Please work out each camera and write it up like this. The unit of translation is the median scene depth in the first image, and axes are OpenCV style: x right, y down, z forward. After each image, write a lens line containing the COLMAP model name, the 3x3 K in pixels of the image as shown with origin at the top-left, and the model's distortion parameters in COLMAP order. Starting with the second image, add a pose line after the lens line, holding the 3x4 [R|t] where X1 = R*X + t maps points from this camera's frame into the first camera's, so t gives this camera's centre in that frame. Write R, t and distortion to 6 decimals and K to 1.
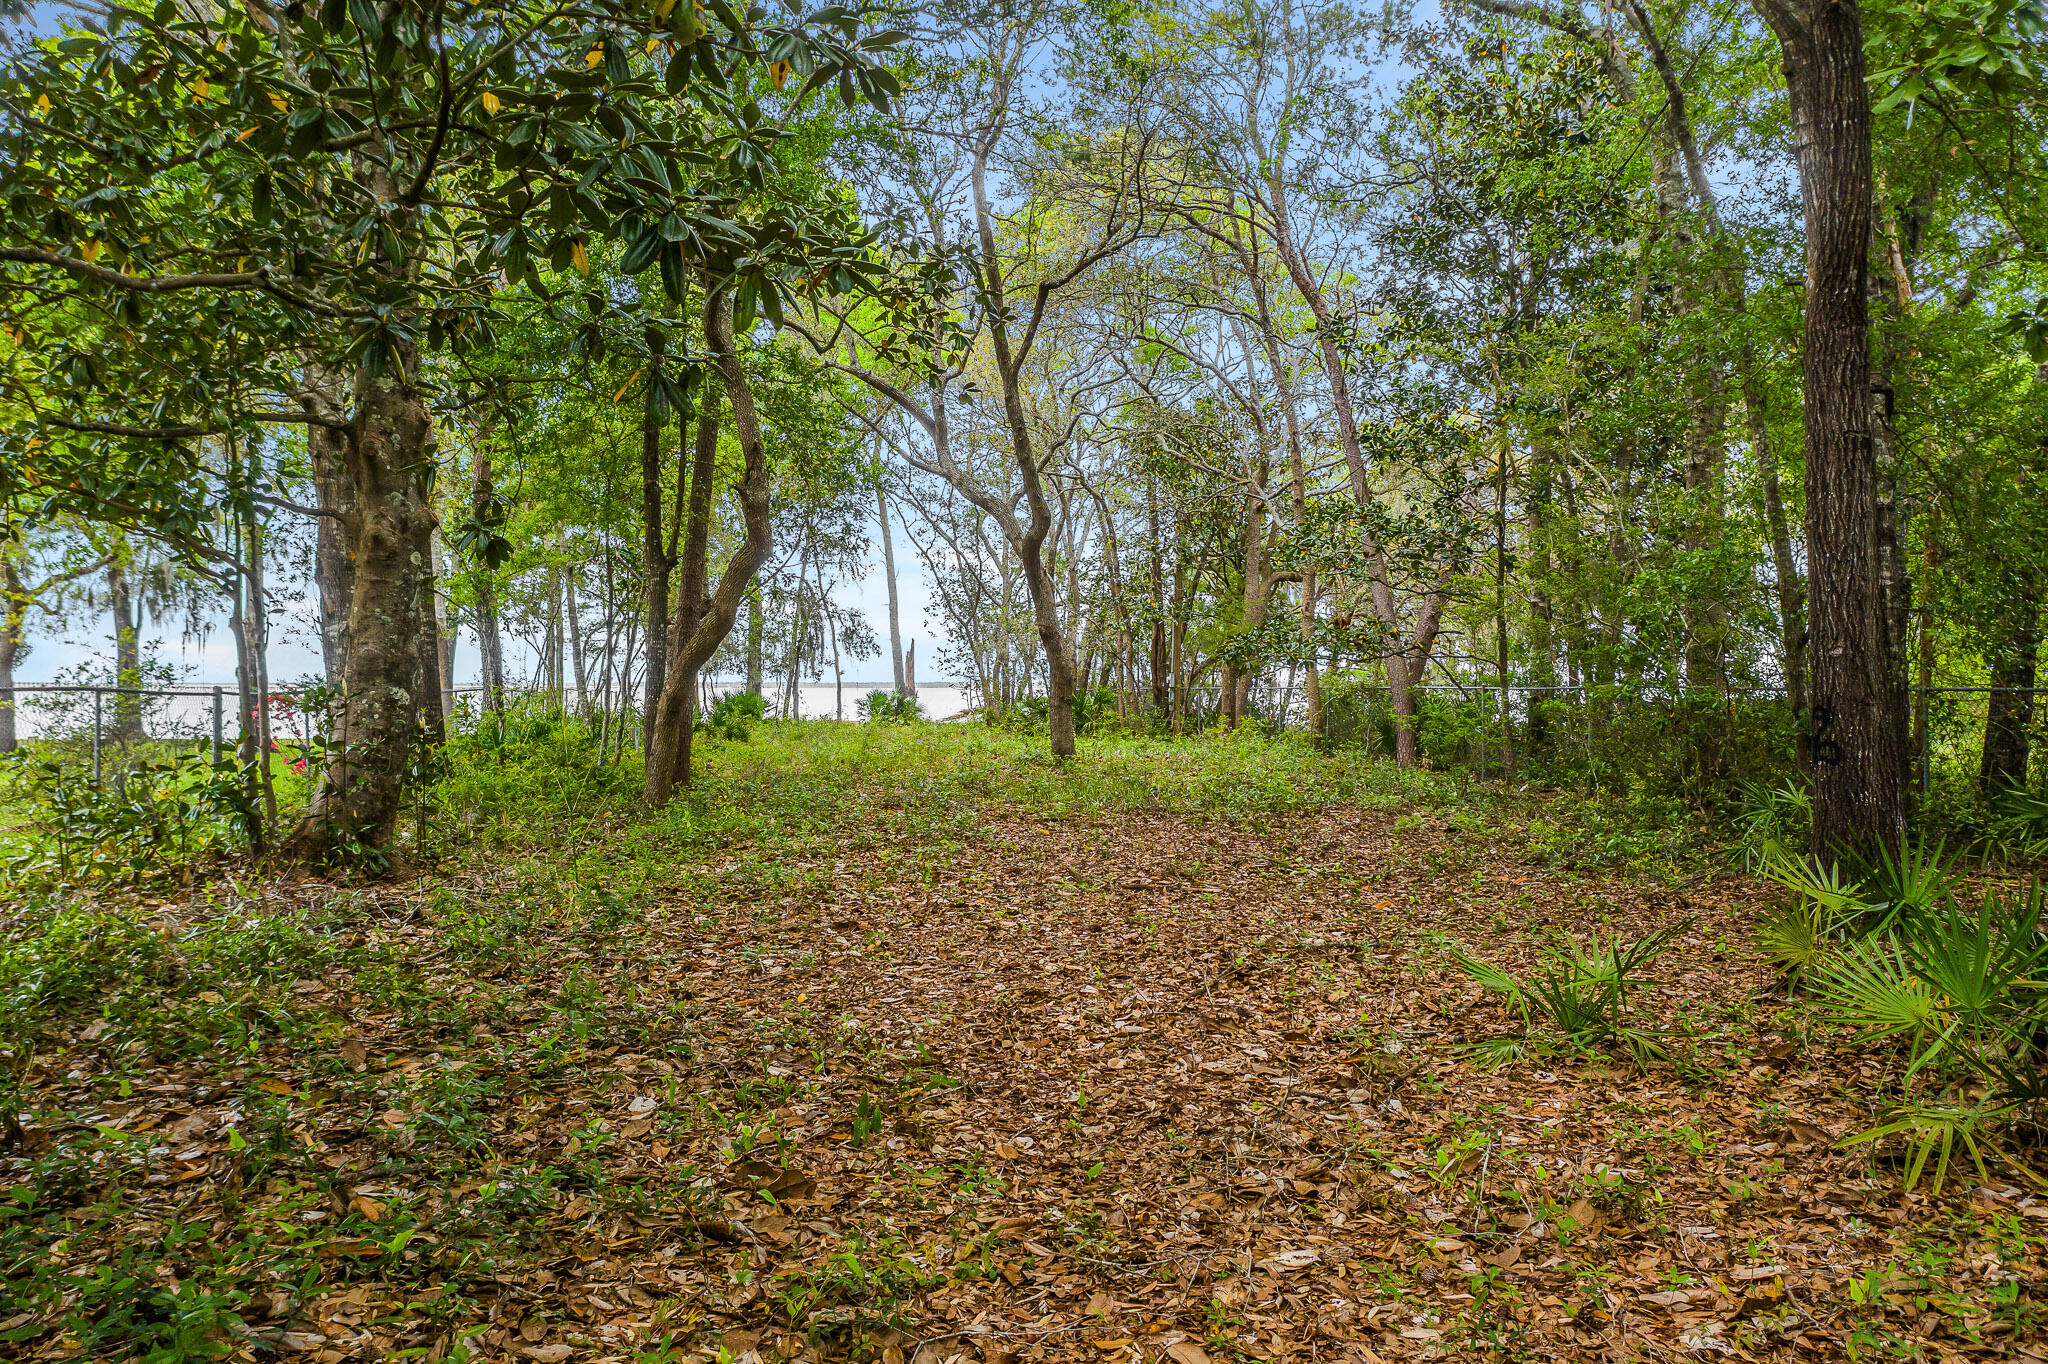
lens RADIAL K [[2039.4, 0, 1024.0], [0, 2039.4, 682.0], [0, 0, 1]] dist [0.071408, 0.004268]
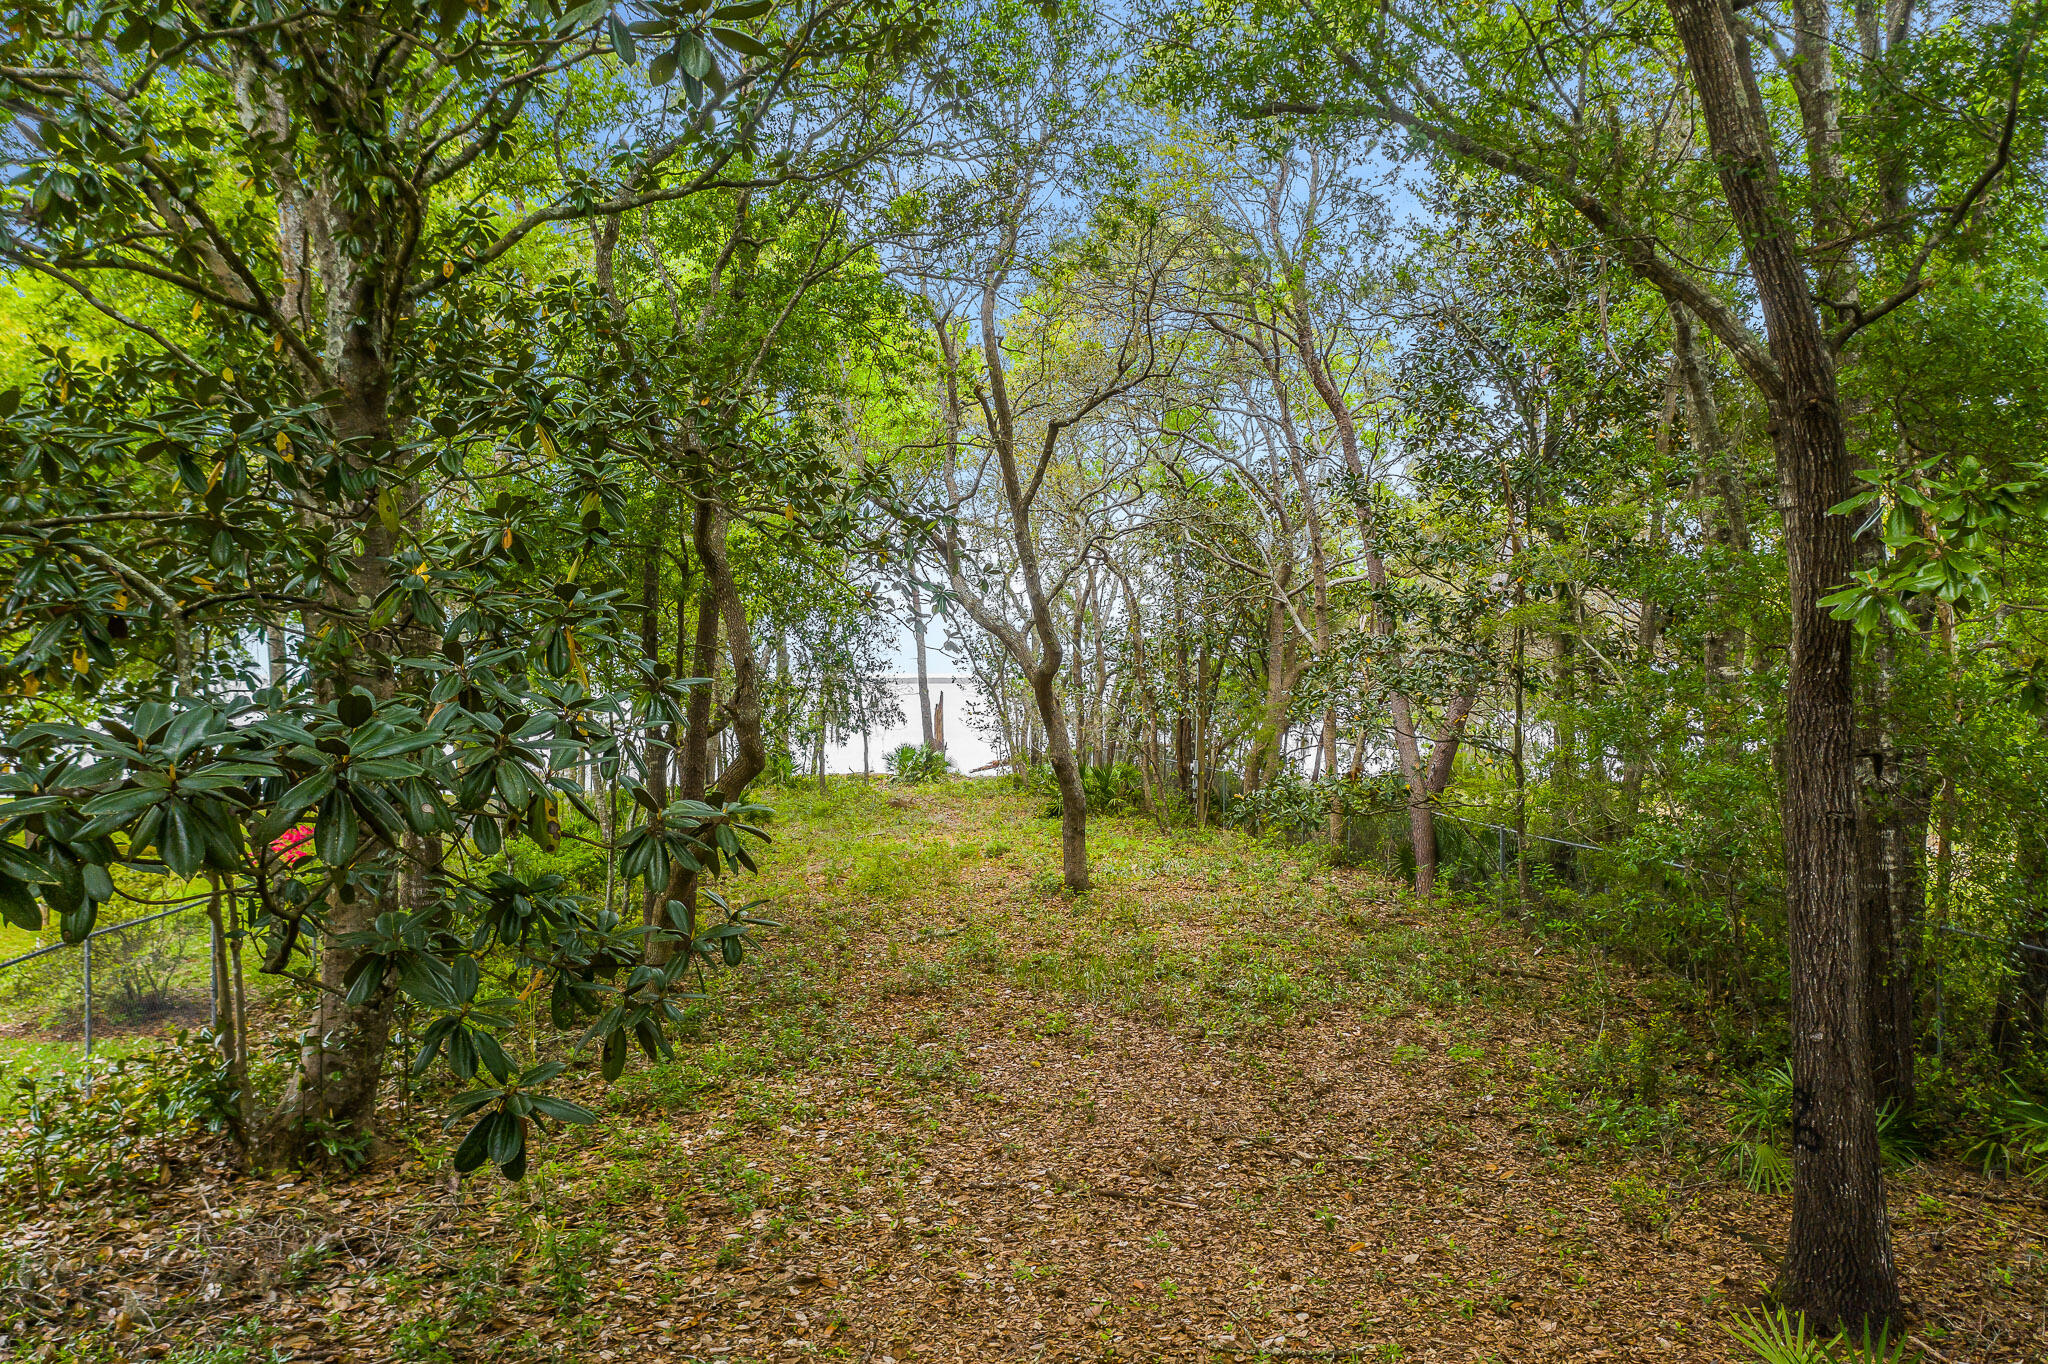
lens RADIAL K [[2039.4, 0, 1024.0], [0, 2039.4, 682.0], [0, 0, 1]] dist [0.071408, 0.004268]
pose [[0.999420, 0.001793, -0.034012, 0.024063], [0.000359, 0.998003, 0.063171, -0.109291], [0.034058, -0.063147, 0.997423, 0.011963]]
